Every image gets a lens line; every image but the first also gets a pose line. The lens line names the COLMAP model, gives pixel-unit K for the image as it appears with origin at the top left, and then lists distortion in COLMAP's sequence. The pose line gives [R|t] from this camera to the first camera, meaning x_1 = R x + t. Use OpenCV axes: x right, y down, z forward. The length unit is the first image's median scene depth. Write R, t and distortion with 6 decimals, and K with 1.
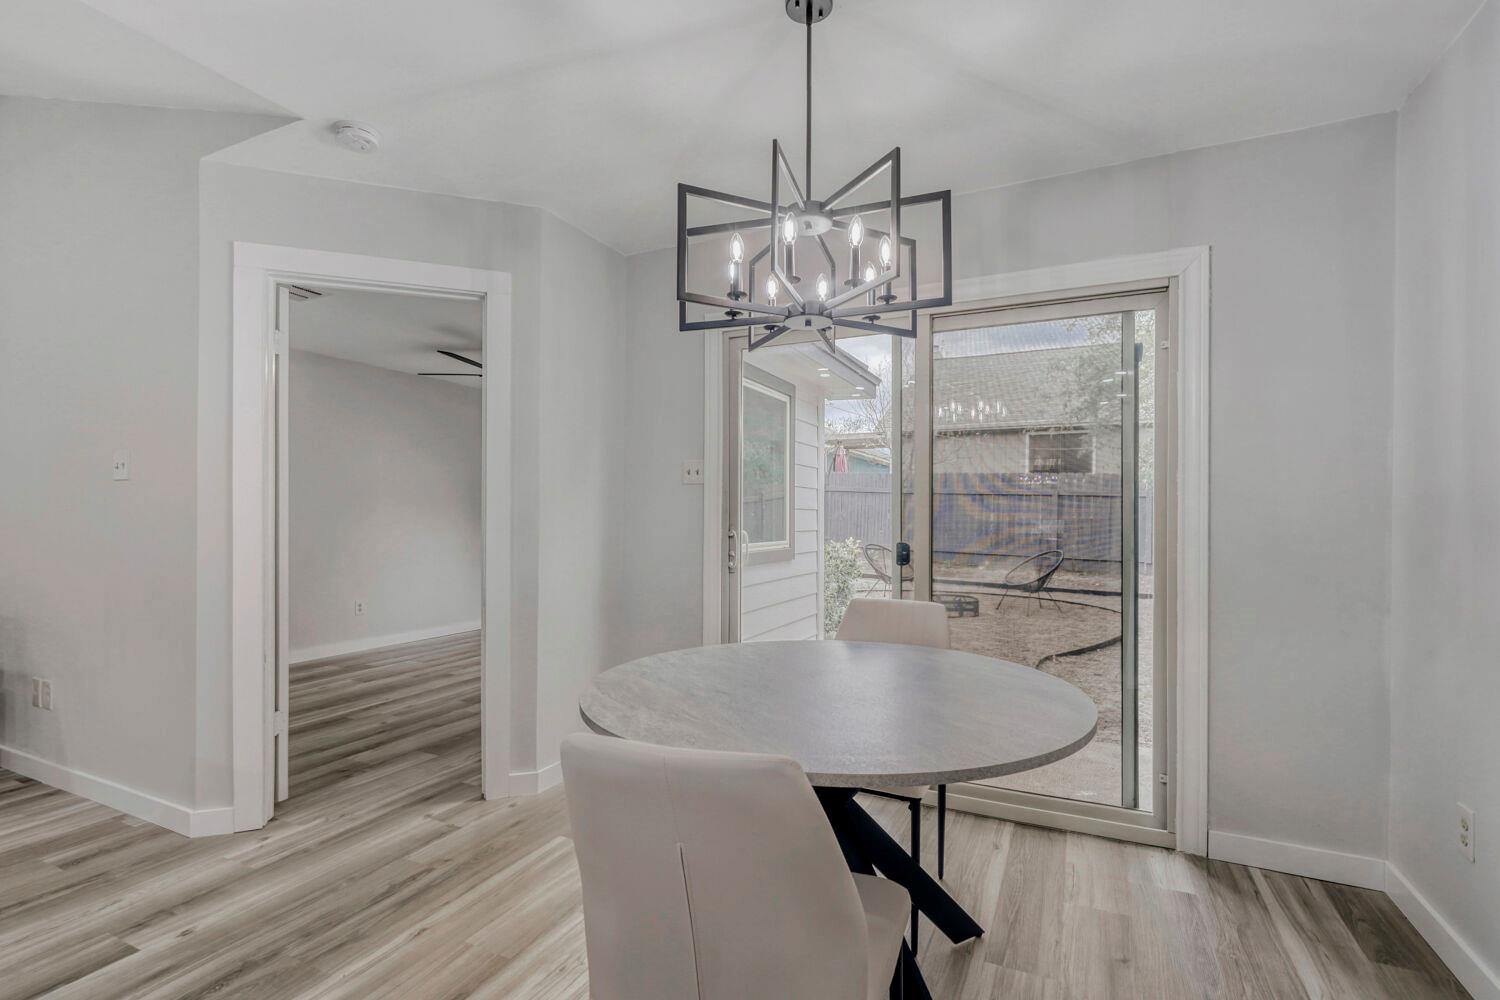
lens RADIAL K [[689.0, 0, 746.1], [0, 689.0, 509.3], [0, 0, 1]] dist [-0.012513, -0.000127]
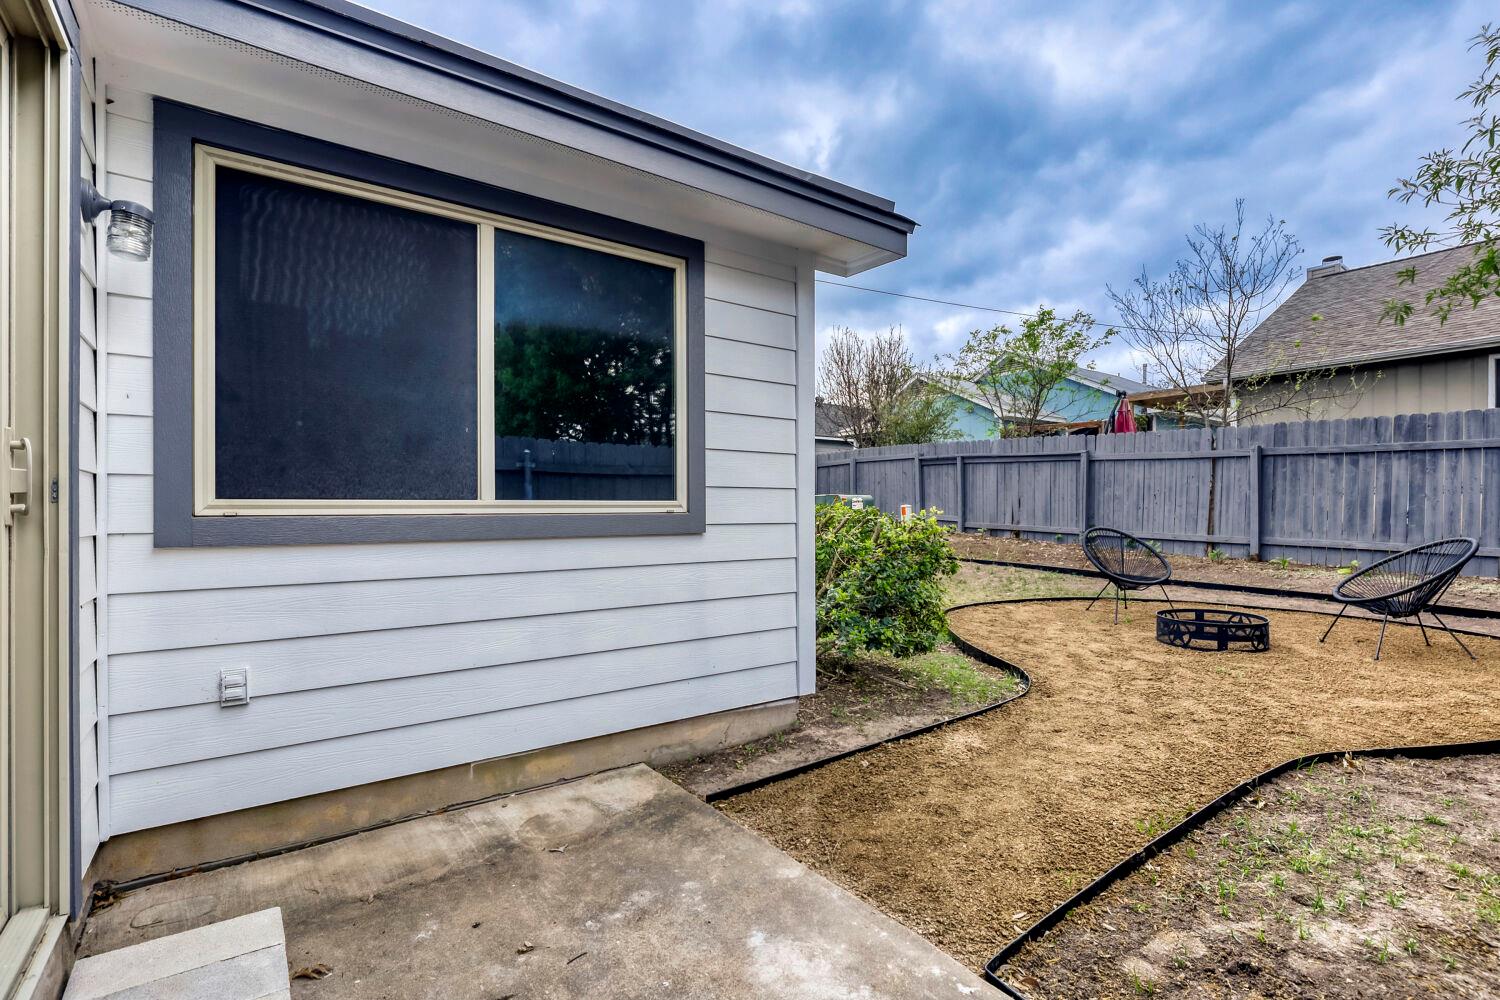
lens RADIAL K [[689.0, 0, 754.1], [0, 689.0, 496.0], [0, 0, 1]] dist [-0.012513, -0.000127]
pose [[0.880385, -0.028990, -0.473373, 0.233638], [0.019837, 0.999507, -0.024318, 0.033684], [0.473845, 0.012019, 0.880526, 0.302571]]
